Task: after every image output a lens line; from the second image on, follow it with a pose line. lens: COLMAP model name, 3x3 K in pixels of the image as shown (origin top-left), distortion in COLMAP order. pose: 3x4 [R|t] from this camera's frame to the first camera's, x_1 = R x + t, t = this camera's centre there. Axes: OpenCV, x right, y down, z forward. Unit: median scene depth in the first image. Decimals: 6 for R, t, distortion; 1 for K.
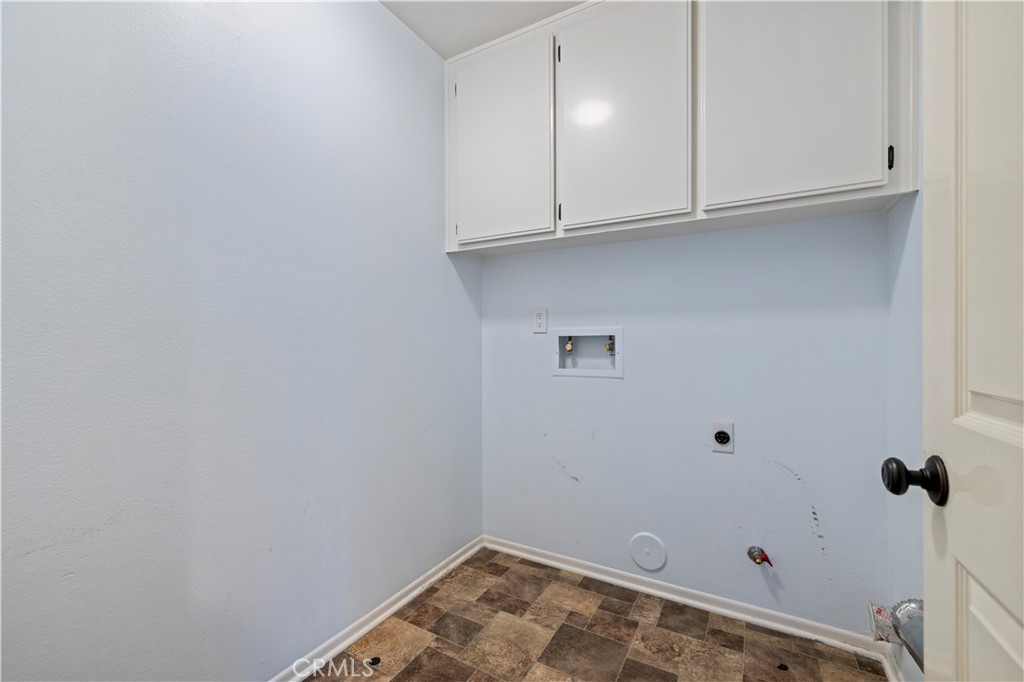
lens RADIAL K [[434.8, 0, 510.8], [0, 434.8, 342.0], [0, 0, 1]] dist [-0.002319, -0.000670]
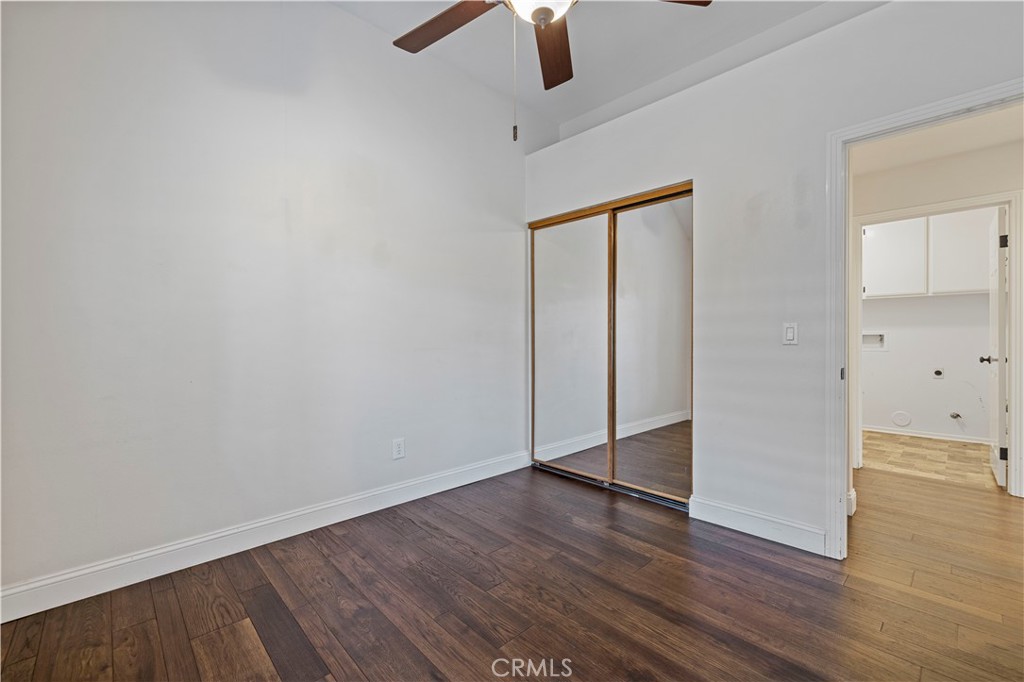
lens RADIAL K [[434.8, 0, 506.4], [0, 434.8, 337.1], [0, 0, 1]] dist [-0.002319, -0.000670]
pose [[0.958015, -0.005187, -0.286671, -1.299264], [0.005763, 0.999983, 0.001167, -0.018535], [0.286660, -0.002770, 0.958028, -2.327197]]
